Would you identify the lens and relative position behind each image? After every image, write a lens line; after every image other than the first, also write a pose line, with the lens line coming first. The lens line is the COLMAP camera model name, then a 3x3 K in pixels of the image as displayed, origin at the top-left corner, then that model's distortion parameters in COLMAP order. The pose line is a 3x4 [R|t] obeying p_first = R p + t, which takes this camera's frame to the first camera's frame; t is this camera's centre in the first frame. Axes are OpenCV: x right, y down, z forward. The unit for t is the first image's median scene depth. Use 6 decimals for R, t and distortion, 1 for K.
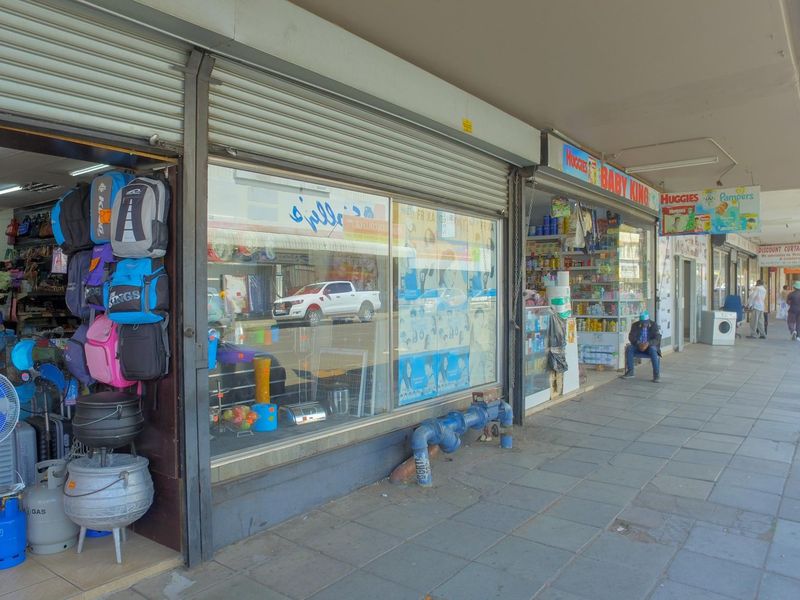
lens RADIAL K [[623.3, 0, 400.0], [0, 623.3, 300.0], [0, 0, 1]] dist [-0.131989, 0.104061]
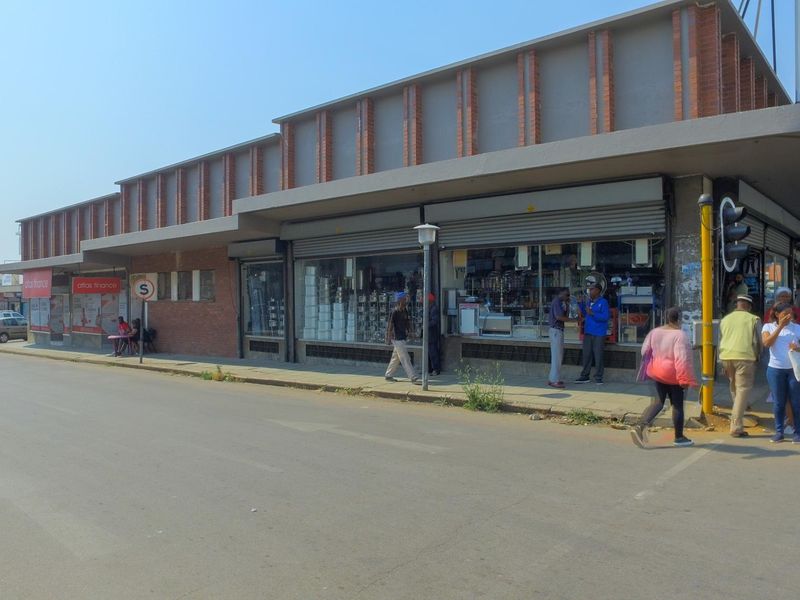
lens RADIAL K [[623.3, 0, 400.0], [0, 623.3, 300.0], [0, 0, 1]] dist [-0.131989, 0.104061]
pose [[0.997108, -0.003424, -0.075921, -1.278215], [0.002772, 0.999958, -0.008701, 0.056574], [0.075948, 0.008465, 0.997076, -1.627921]]
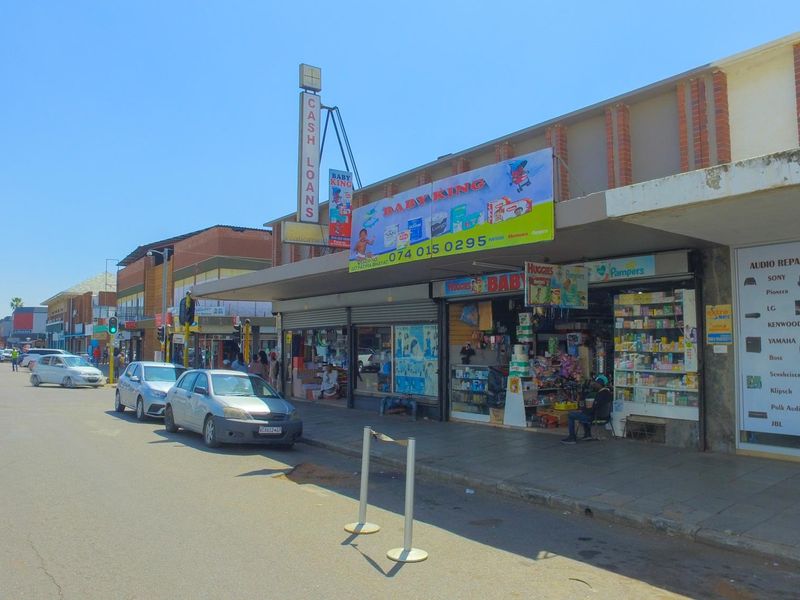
lens RADIAL K [[623.3, 0, 400.0], [0, 623.3, 300.0], [0, 0, 1]] dist [-0.131989, 0.104061]
pose [[-0.298524, -0.062502, -0.952353, 2.392165], [-0.014669, 0.998036, -0.060902, -0.078610], [0.954289, -0.004211, -0.298855, 1.575157]]
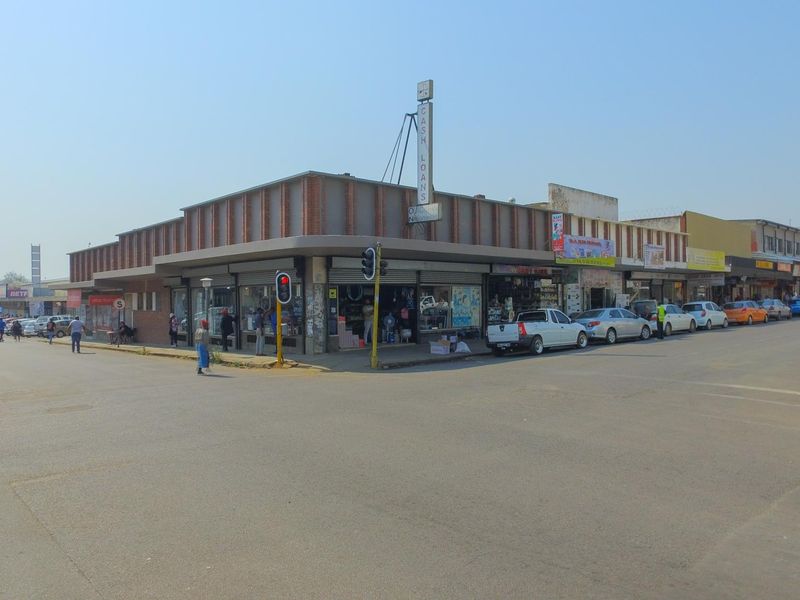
lens RADIAL K [[623.3, 0, 400.0], [0, 623.3, 300.0], [0, 0, 1]] dist [-0.131989, 0.104061]
pose [[0.981174, -0.005145, -0.193055, 0.443771], [0.002668, 0.999911, -0.013084, 0.013958], [0.193105, 0.012323, 0.981101, -3.212635]]
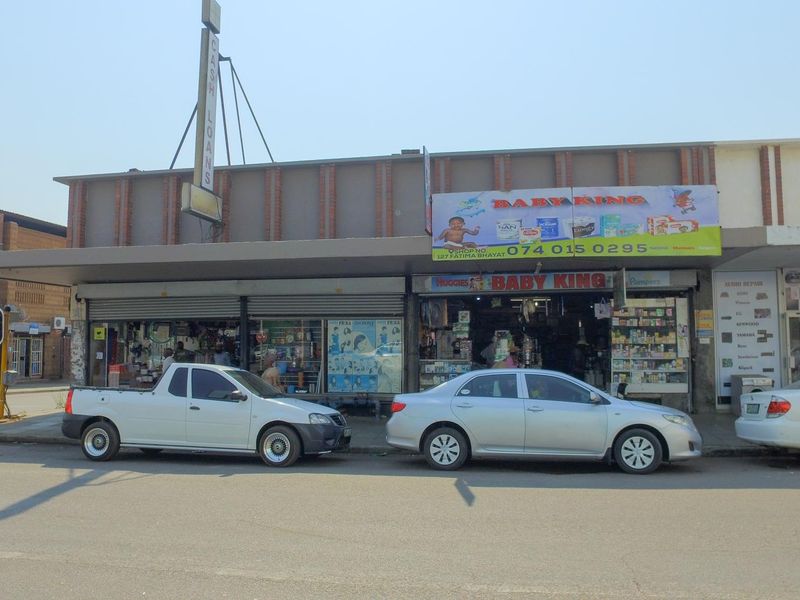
lens RADIAL K [[623.3, 0, 400.0], [0, 623.3, 300.0], [0, 0, 1]] dist [-0.131989, 0.104061]
pose [[0.447372, -0.063410, -0.892097, 2.169149], [-0.012831, 0.996926, -0.077296, -0.026416], [0.894256, 0.046026, 0.445183, 0.019009]]
